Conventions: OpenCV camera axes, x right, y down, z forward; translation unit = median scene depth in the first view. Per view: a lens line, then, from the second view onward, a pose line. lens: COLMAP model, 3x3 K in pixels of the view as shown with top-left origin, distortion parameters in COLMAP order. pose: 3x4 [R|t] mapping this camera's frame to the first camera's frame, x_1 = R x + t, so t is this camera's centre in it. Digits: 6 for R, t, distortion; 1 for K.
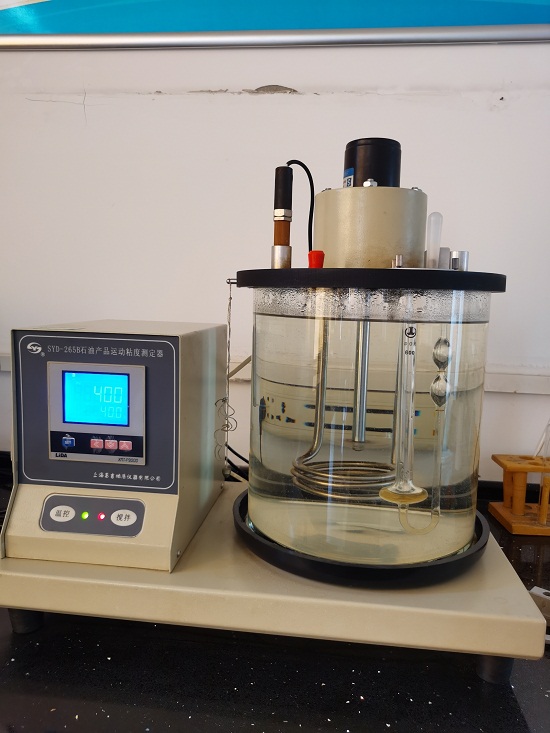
lens RADIAL K [[579.7, 0, 273.5], [0, 579.7, 364.7], [0, 0, 1]] dist [0.031258, -0.023327]
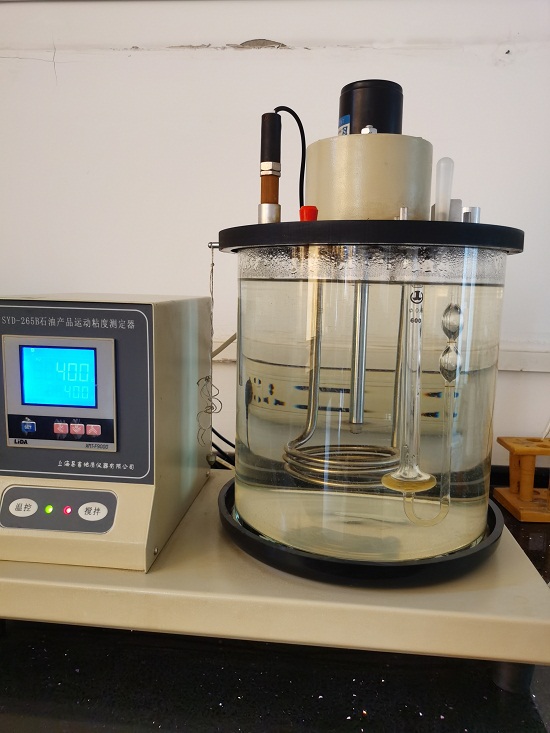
lens RADIAL K [[579.7, 0, 273.7], [0, 579.7, 365.1], [0, 0, 1]] dist [0.031258, -0.023327]
pose [[0.999865, -0.009573, 0.013387, 0.006936], [0.009279, 0.999718, 0.021839, 0.024173], [-0.013592, -0.021712, 0.999672, 0.117908]]
